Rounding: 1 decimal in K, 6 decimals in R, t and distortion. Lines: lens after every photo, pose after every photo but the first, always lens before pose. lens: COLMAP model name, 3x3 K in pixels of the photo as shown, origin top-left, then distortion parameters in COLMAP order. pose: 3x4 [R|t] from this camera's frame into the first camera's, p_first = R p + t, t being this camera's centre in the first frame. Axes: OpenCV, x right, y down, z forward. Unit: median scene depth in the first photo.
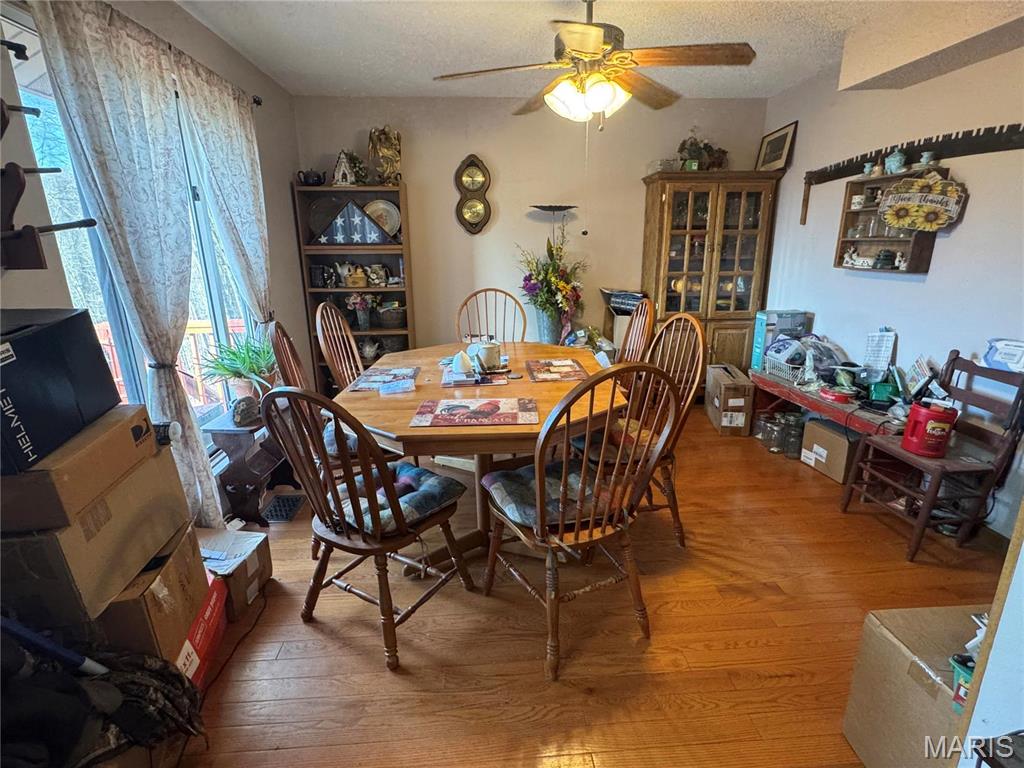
lens RADIAL K [[521.3, 0, 516.3], [0, 521.3, 387.2], [0, 0, 1]] dist [-0.004432, 0.000267]
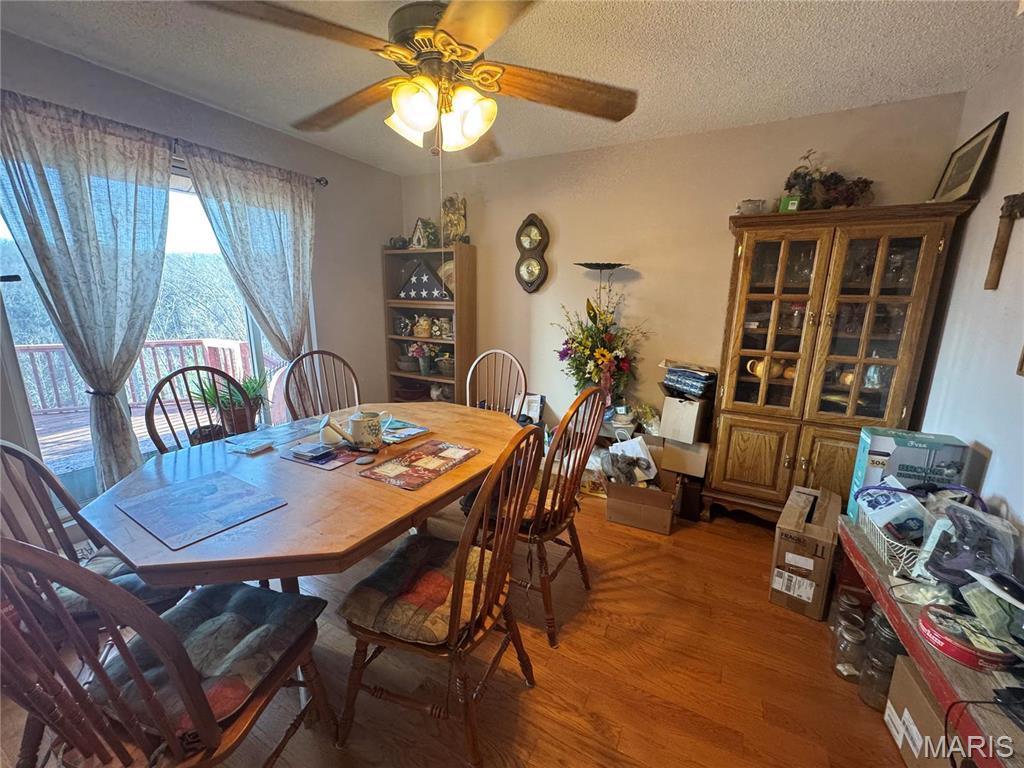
lens RADIAL K [[415.3, 0, 513.7], [0, 415.3, 383.9], [0, 0, 1]] dist [-0.006842, 0.000529]
pose [[0.843555, 0.135458, -0.519679, 0.338117], [-0.168724, 0.985517, -0.016994, -0.109754], [0.509850, 0.102018, 0.854193, 0.344294]]
